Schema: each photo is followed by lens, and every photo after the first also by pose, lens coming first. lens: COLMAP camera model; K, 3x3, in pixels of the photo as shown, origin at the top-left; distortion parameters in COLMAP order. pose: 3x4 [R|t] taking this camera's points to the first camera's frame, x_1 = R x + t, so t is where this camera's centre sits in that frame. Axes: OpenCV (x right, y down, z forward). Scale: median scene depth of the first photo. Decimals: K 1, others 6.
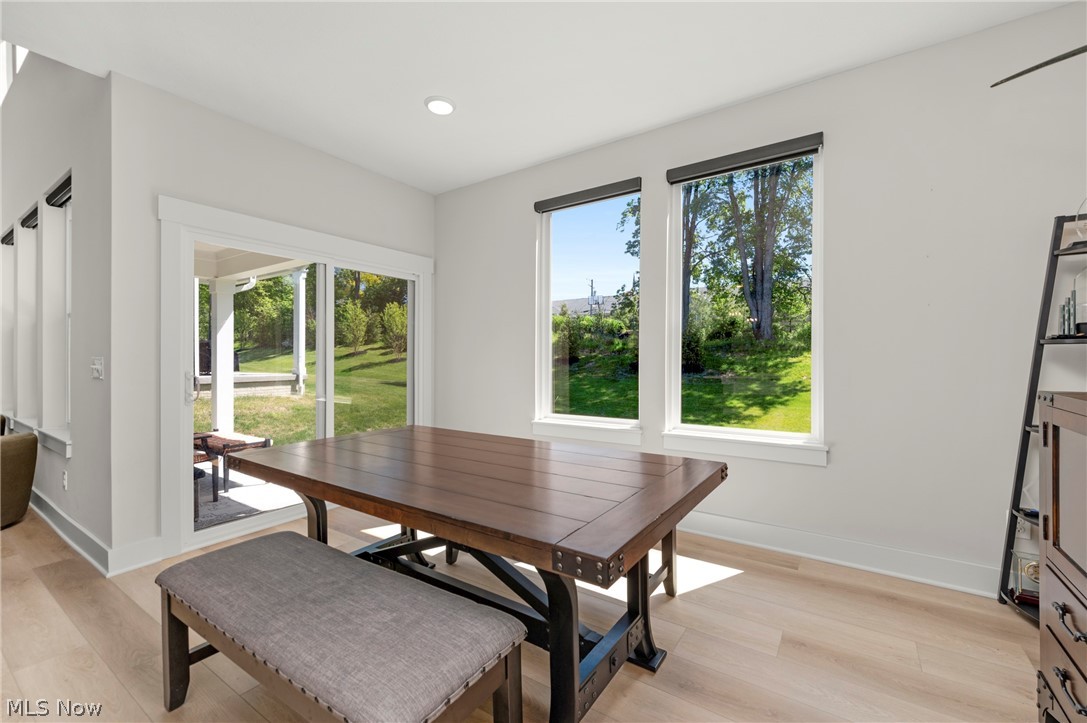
lens RADIAL K [[447.5, 0, 543.5], [0, 447.5, 361.5], [0, 0, 1]] dist [0.018622, -0.000037]
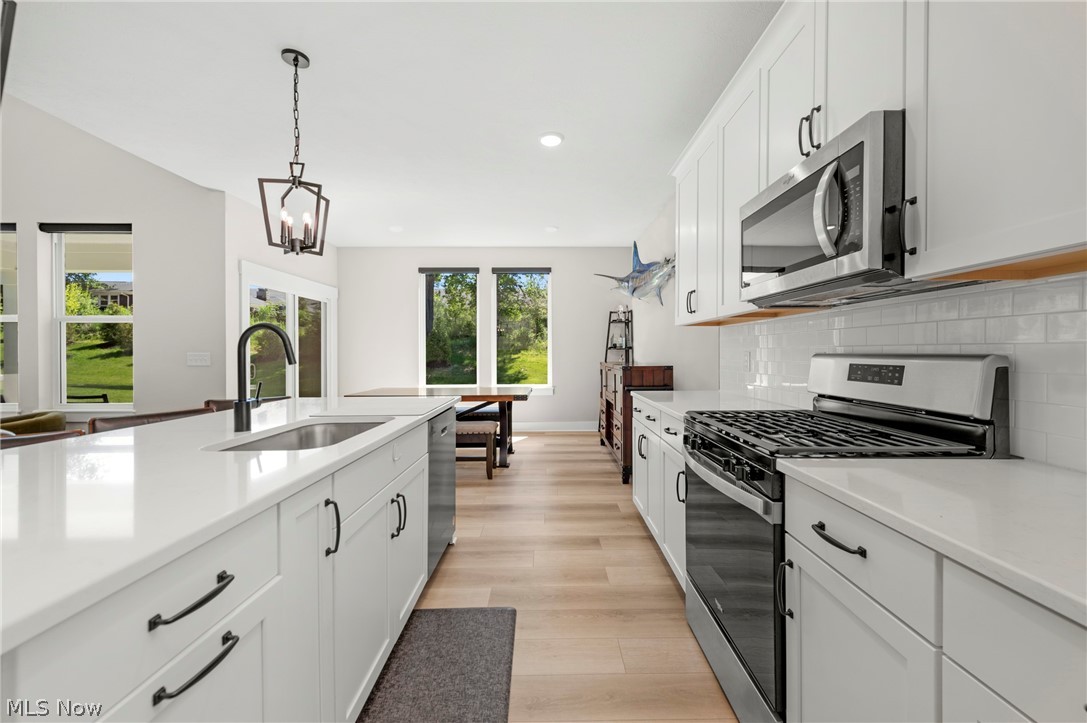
lens RADIAL K [[447.5, 0, 543.5], [0, 447.5, 361.5], [0, 0, 1]] dist [0.018622, -0.000037]
pose [[0.831564, -0.003826, 0.555416, -0.112158], [-0.000315, 0.999973, 0.007359, 0.002423], [-0.555430, -0.006295, 0.831540, -0.148054]]
